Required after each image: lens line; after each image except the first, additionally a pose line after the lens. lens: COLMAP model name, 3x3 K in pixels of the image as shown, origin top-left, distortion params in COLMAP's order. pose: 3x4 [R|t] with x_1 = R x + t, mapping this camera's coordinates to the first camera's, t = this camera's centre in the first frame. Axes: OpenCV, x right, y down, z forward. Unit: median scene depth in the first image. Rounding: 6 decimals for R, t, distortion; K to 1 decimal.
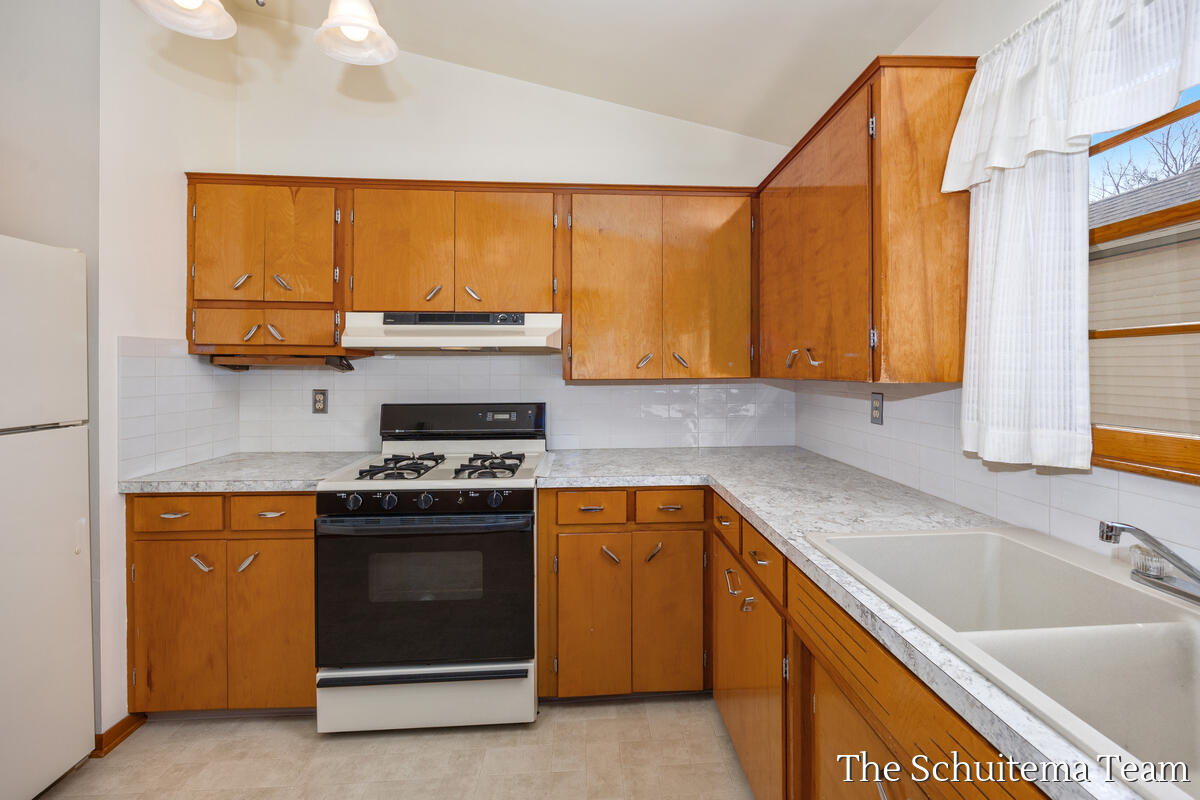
lens RADIAL K [[483.3, 0, 603.0], [0, 483.3, 374.5], [0, 0, 1]] dist [-0.001545, -0.000014]
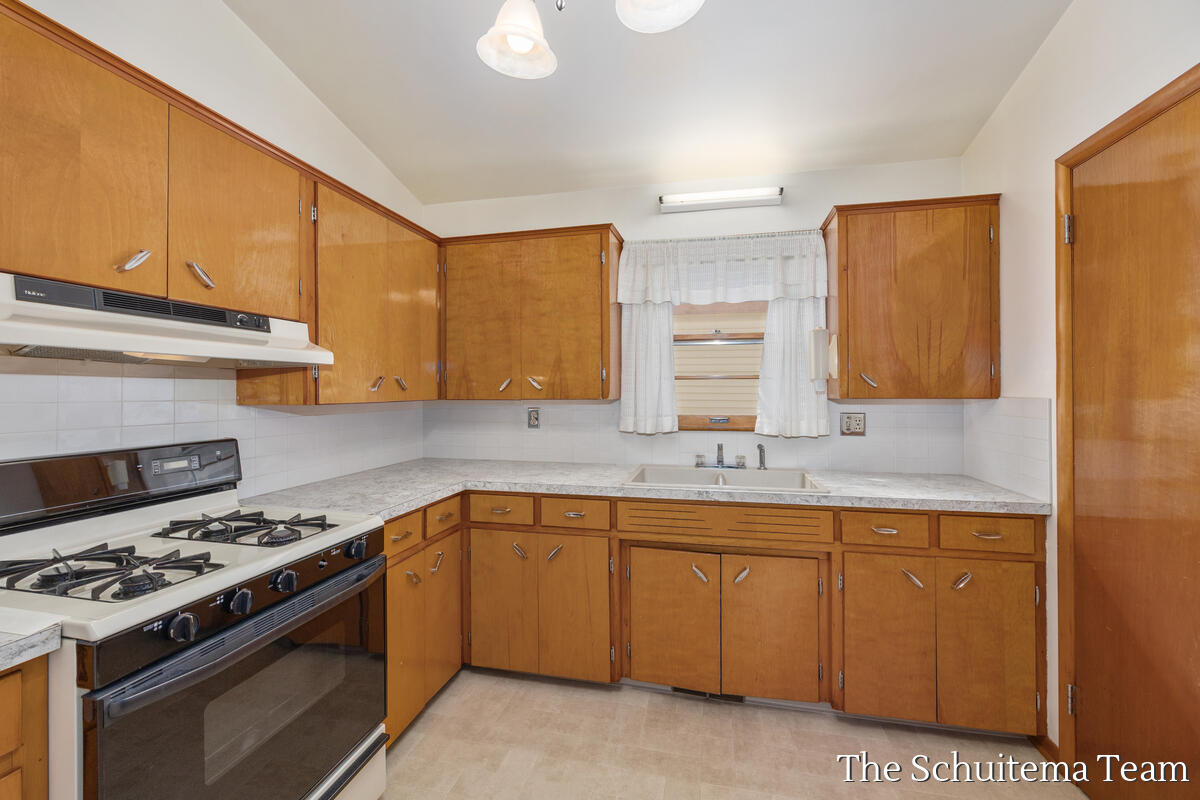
lens RADIAL K [[480.5, 0, 601.8], [0, 480.5, 395.9], [0, 0, 1]] dist [-0.000687, 0.000224]
pose [[0.301877, -0.006134, 0.953327, -0.732655], [0.010638, 0.999939, 0.003065, -0.002073], [-0.953288, 0.009217, 0.301924, 0.294188]]
